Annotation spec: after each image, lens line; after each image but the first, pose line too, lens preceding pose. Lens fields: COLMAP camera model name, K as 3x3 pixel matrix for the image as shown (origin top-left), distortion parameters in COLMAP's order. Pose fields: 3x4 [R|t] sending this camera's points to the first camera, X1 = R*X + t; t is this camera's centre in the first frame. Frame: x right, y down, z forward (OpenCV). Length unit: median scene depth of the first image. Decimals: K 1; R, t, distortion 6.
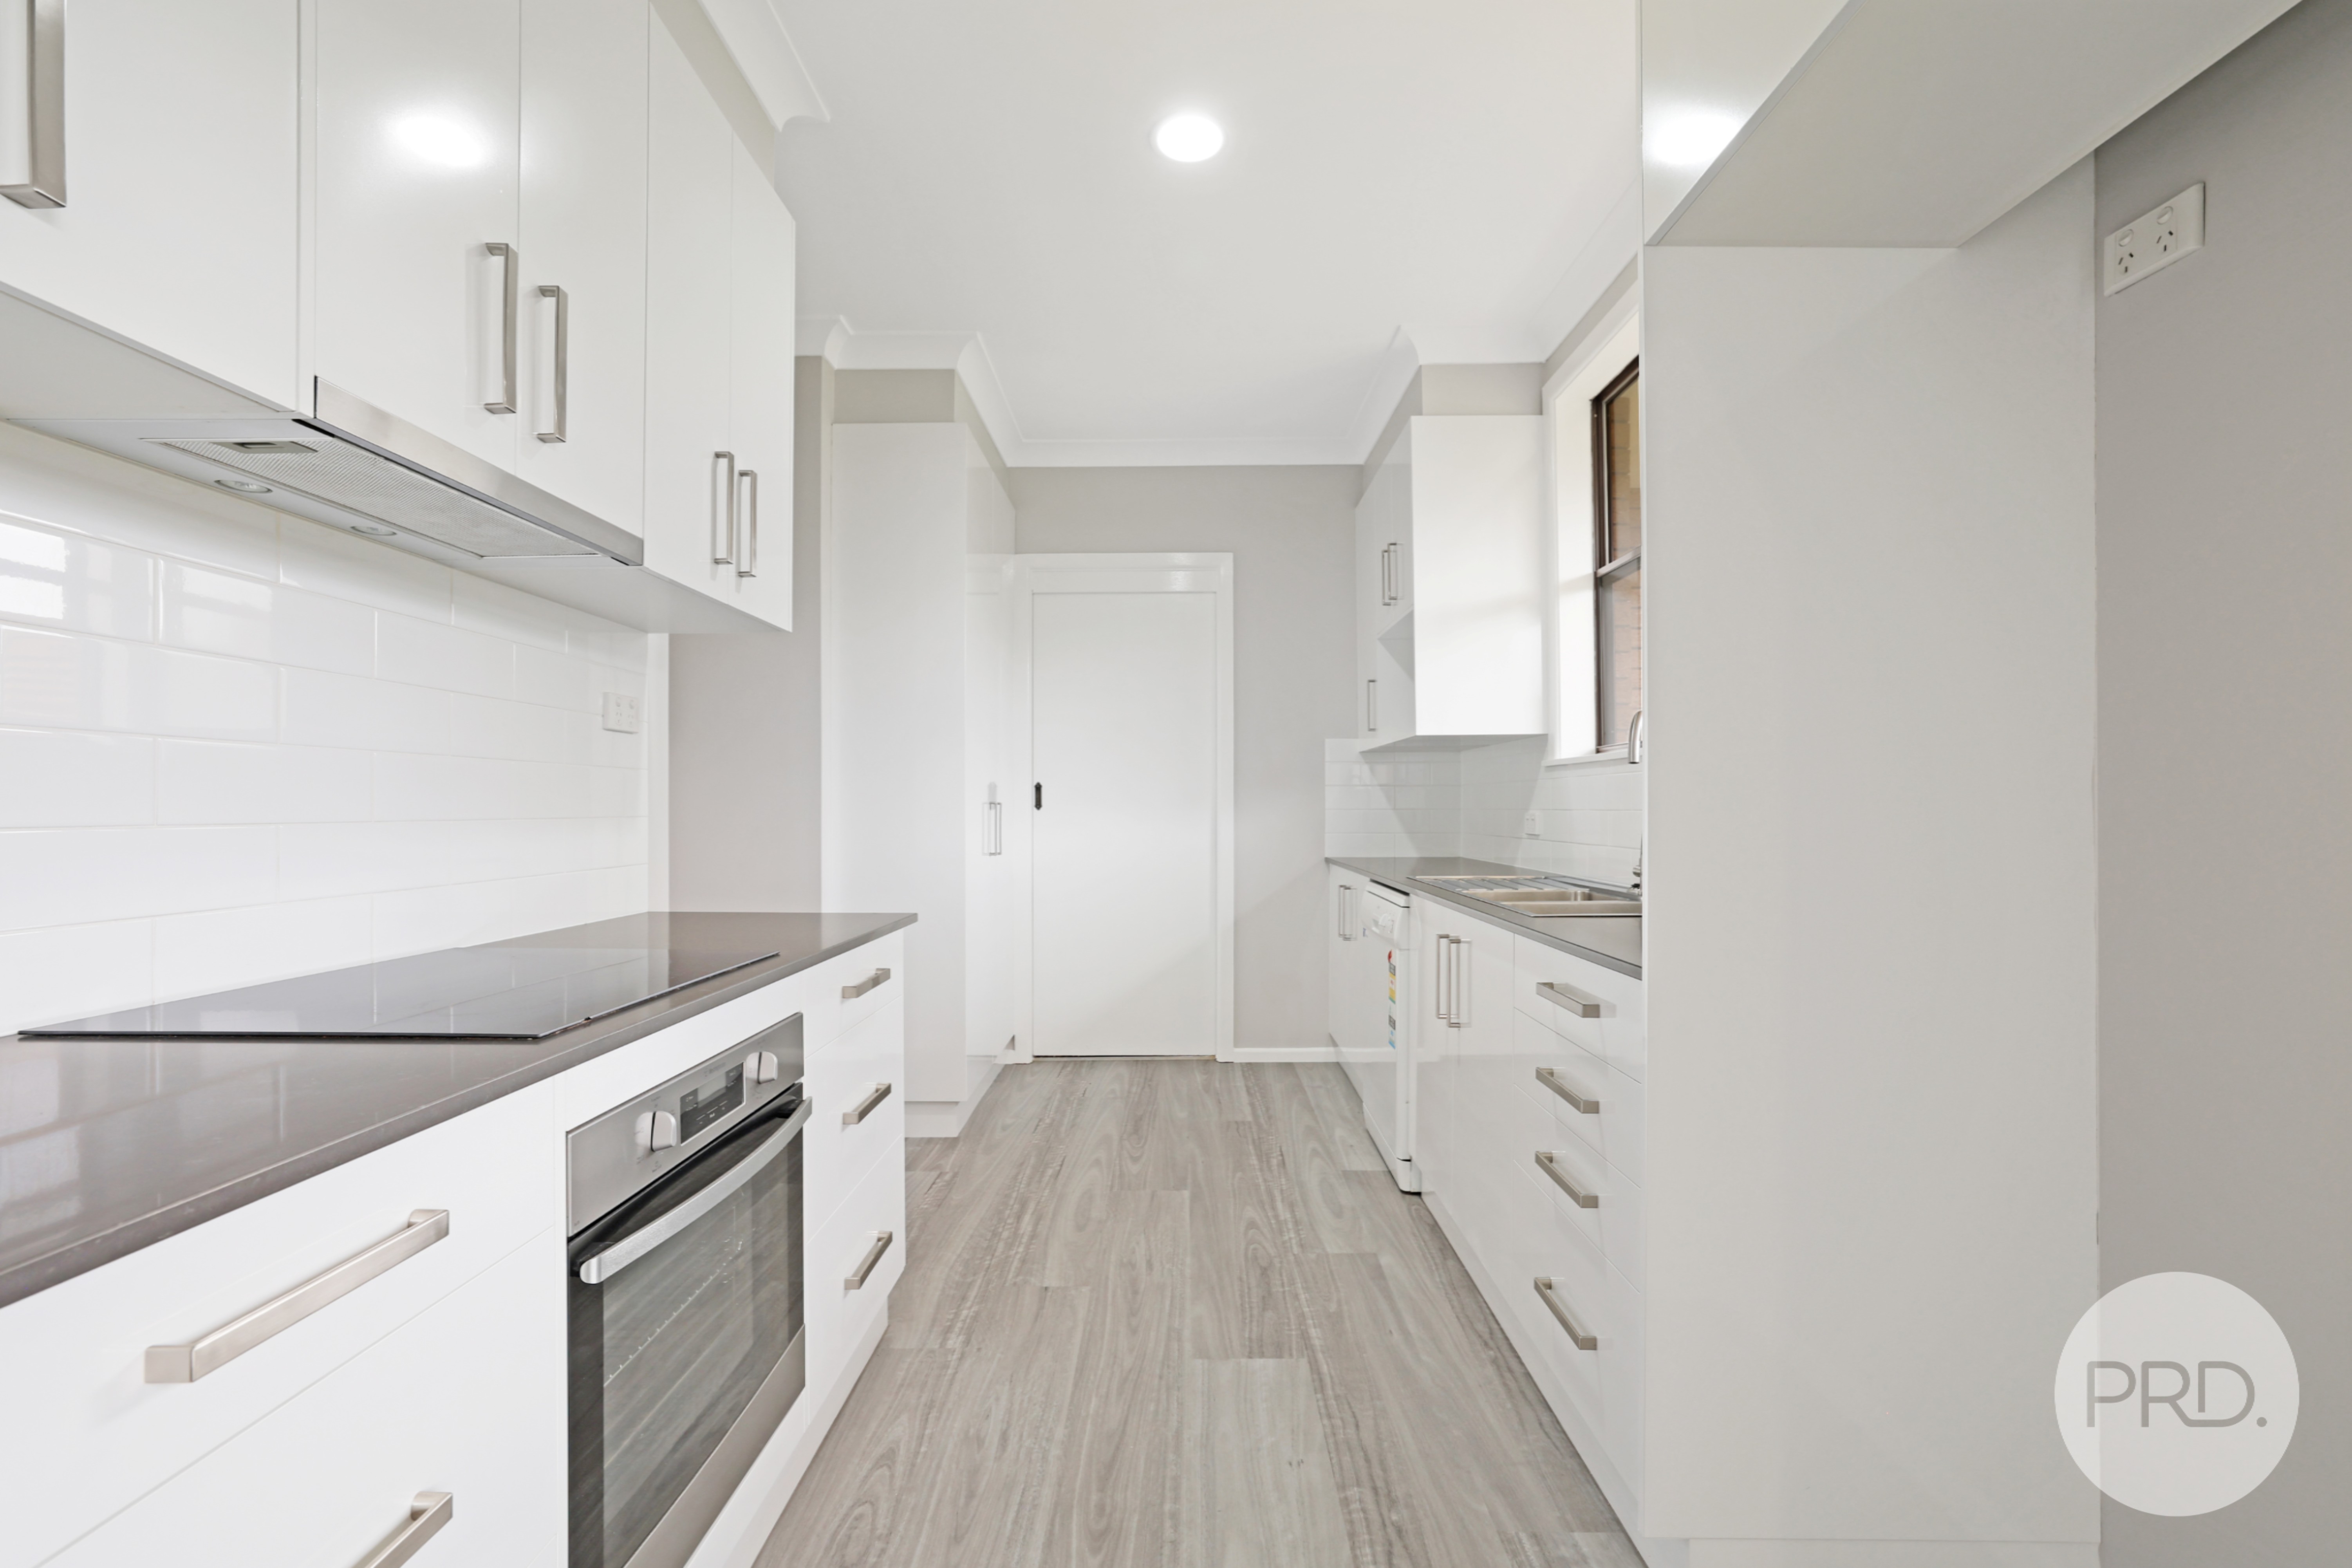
lens RADIAL K [[1015.2, 0, 1176.0], [0, 1015.2, 784.0], [0, 0, 1]] dist [-0.002956, -0.000082]
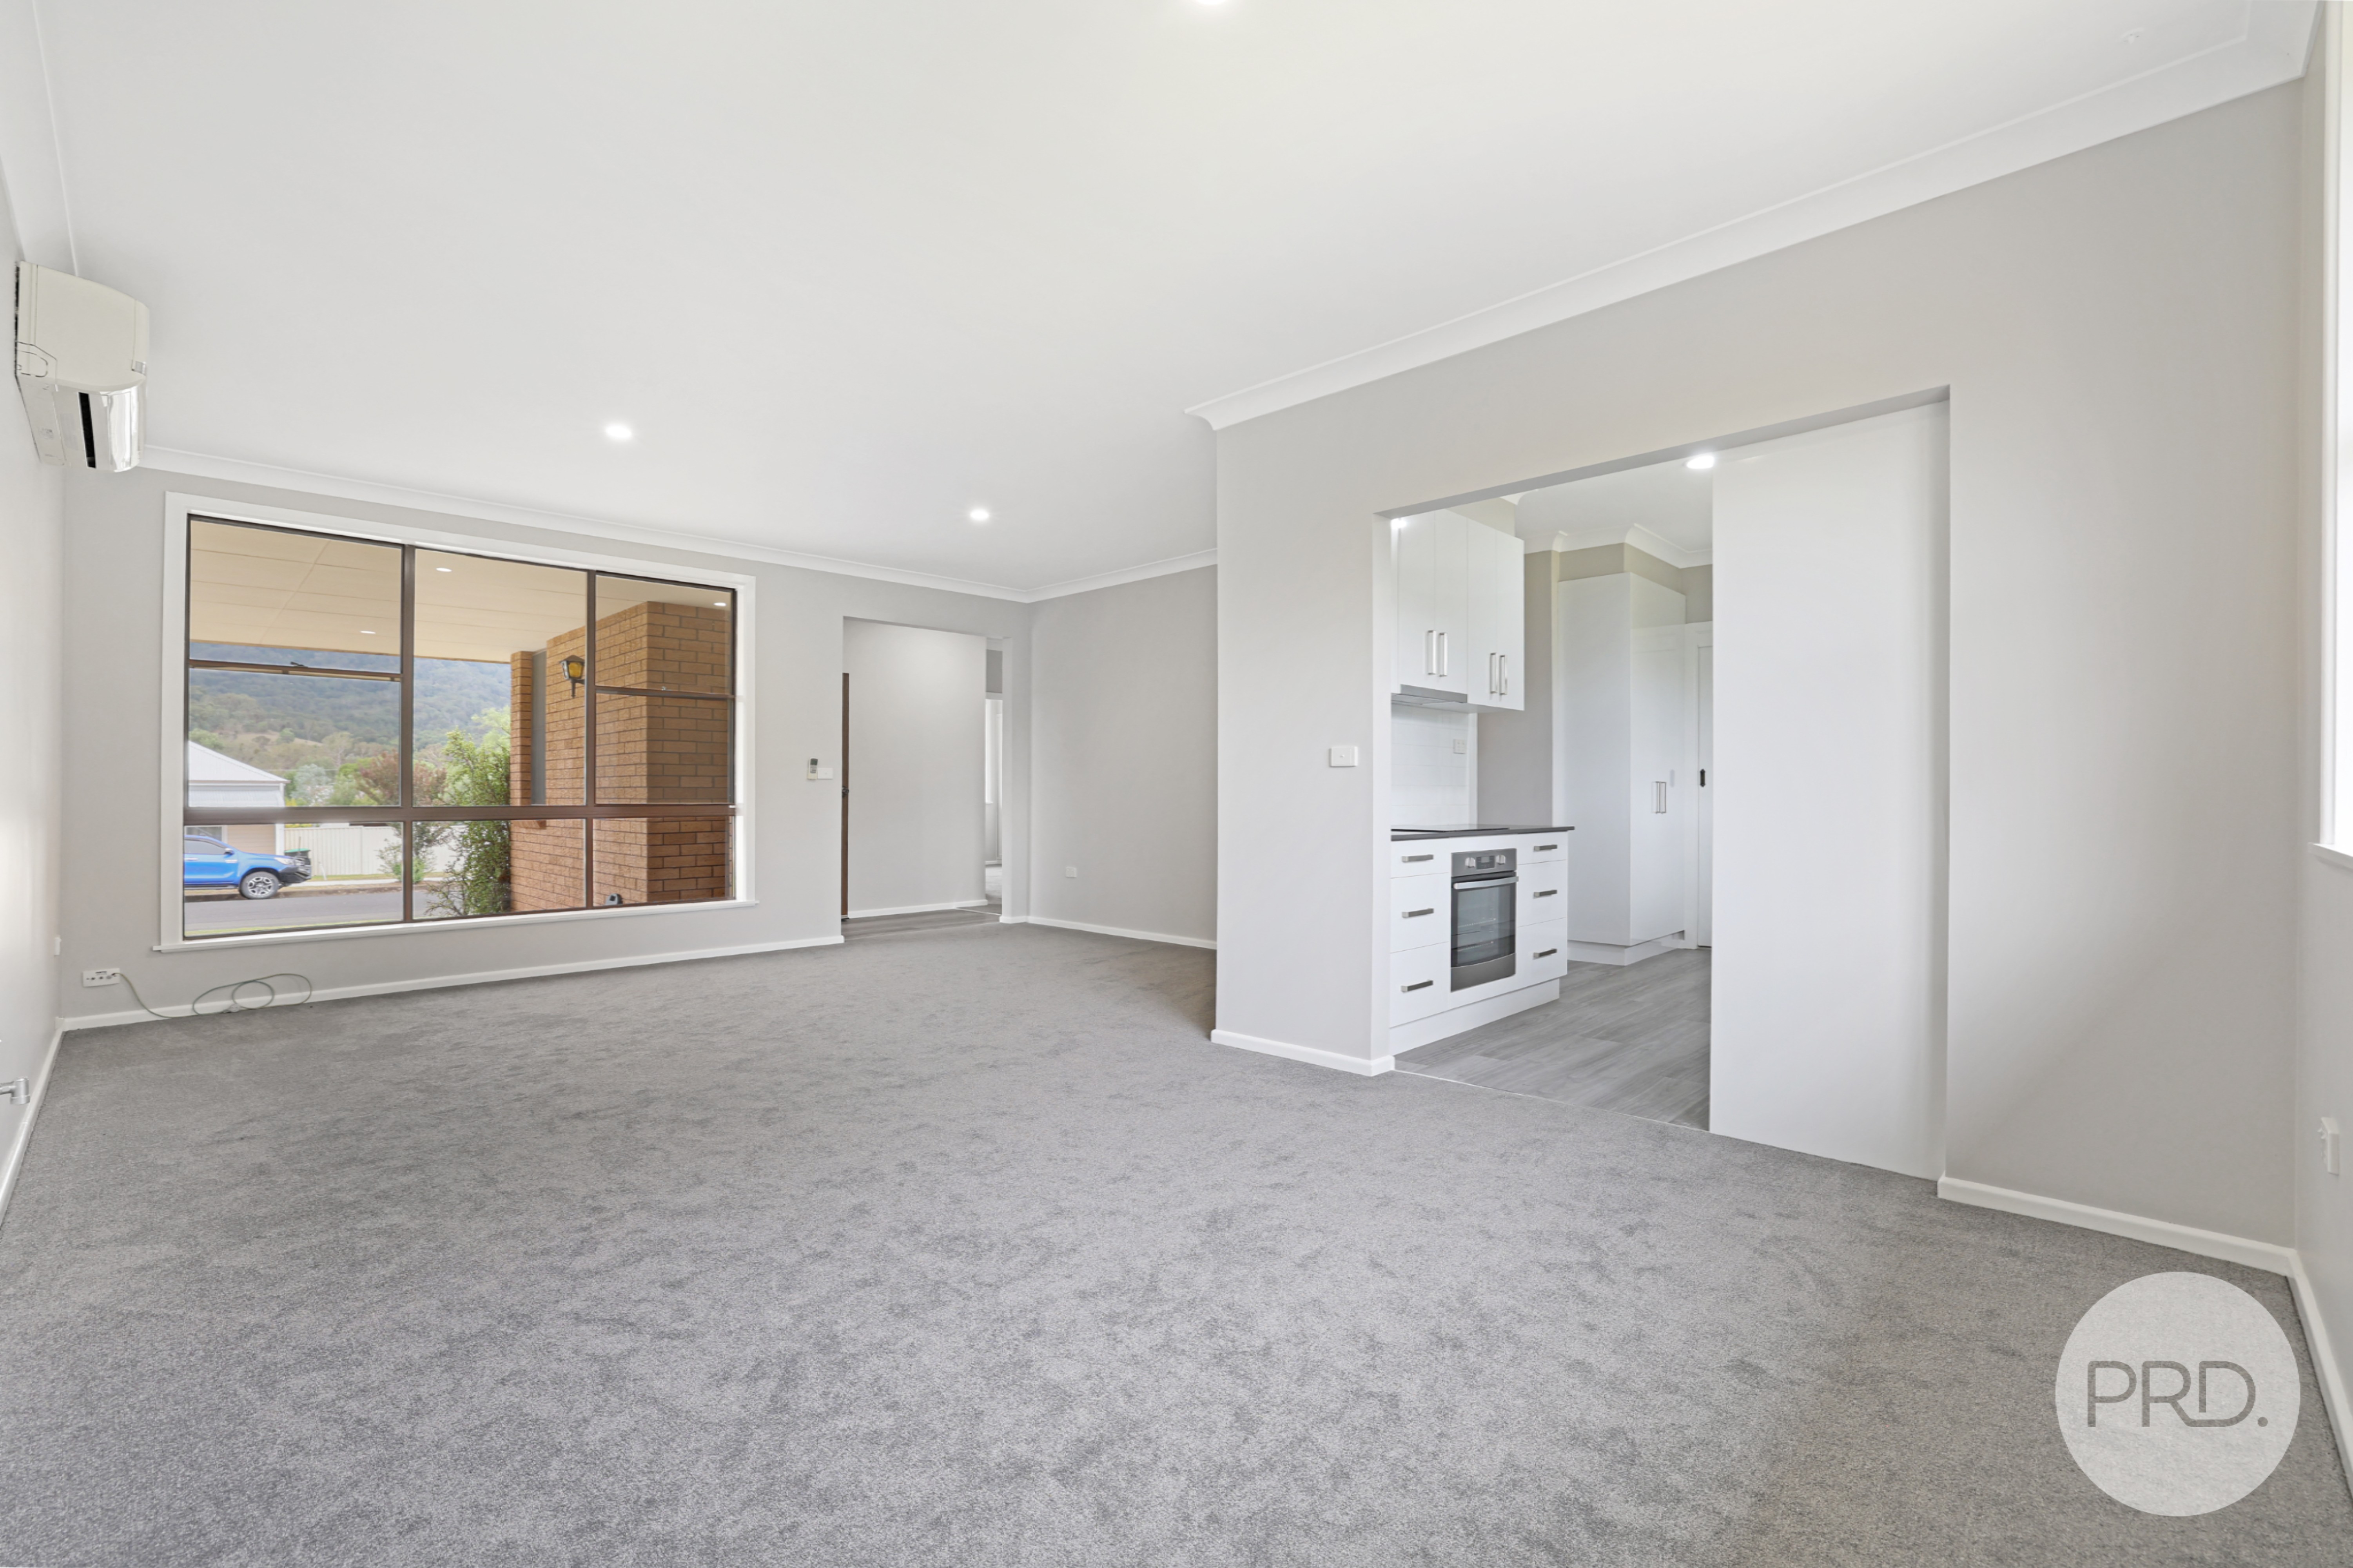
lens RADIAL K [[1015.5, 0, 1176.5], [0, 1015.5, 784.0], [0, 0, 1]] dist [-0.002956, -0.000082]
pose [[0.724935, 0.011020, -0.688729, 0.815183], [0.003061, 0.999811, 0.019219, -0.025764], [0.688811, -0.016041, 0.724764, -1.567612]]
